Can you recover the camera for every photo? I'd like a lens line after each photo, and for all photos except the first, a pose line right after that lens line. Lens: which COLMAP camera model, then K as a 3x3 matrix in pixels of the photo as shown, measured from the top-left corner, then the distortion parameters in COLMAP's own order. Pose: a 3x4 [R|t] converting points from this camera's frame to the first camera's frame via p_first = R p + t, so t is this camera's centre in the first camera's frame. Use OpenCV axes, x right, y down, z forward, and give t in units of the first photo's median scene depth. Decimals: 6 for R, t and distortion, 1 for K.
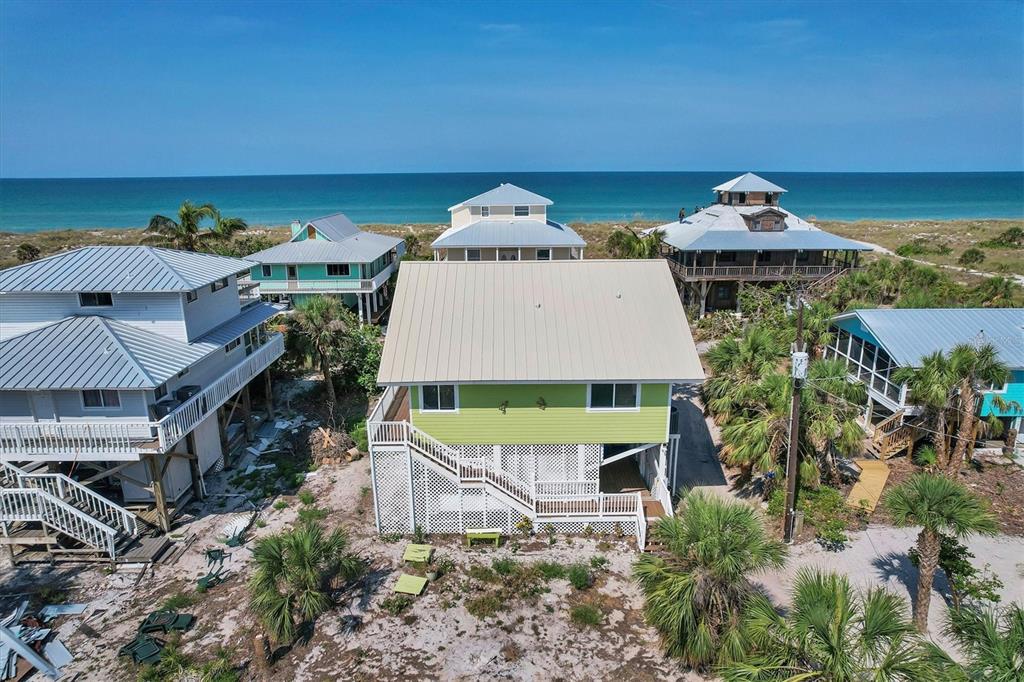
lens RADIAL K [[651.6, 0, 509.4], [0, 651.6, 356.0], [0, 0, 1]] dist [-0.078694, 0.070561]
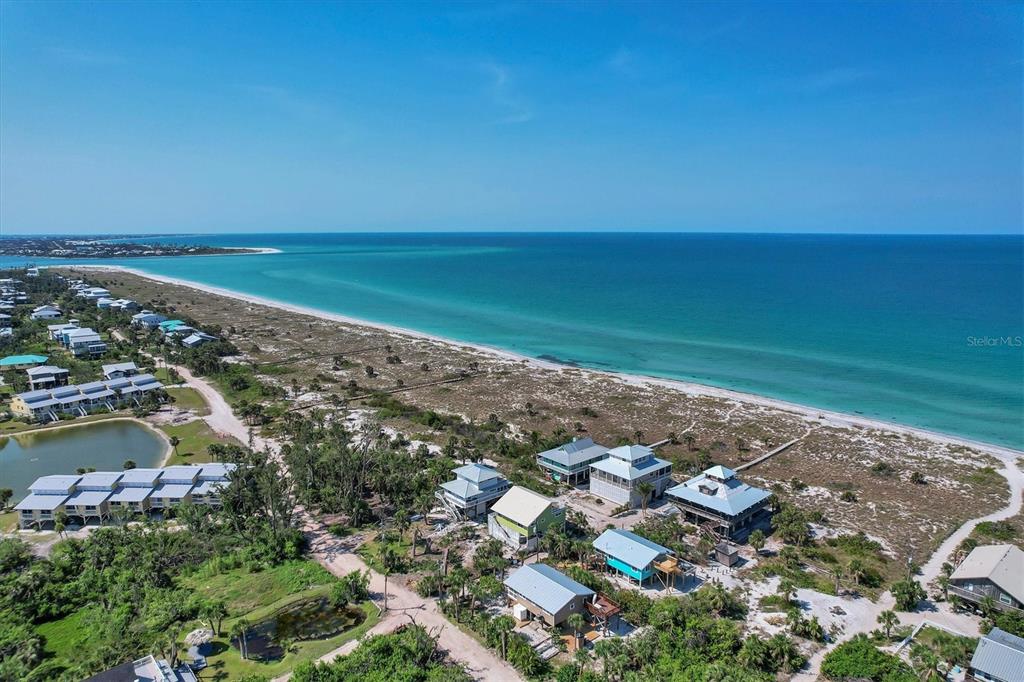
lens RADIAL K [[651.6, 0, 509.4], [0, 651.6, 356.0], [0, 0, 1]] dist [-0.078694, 0.070561]
pose [[0.653468, 0.152685, -0.741395, 3.904958], [-0.211837, 0.977197, 0.014533, -1.383862], [0.726708, 0.147559, 0.670911, -2.929003]]
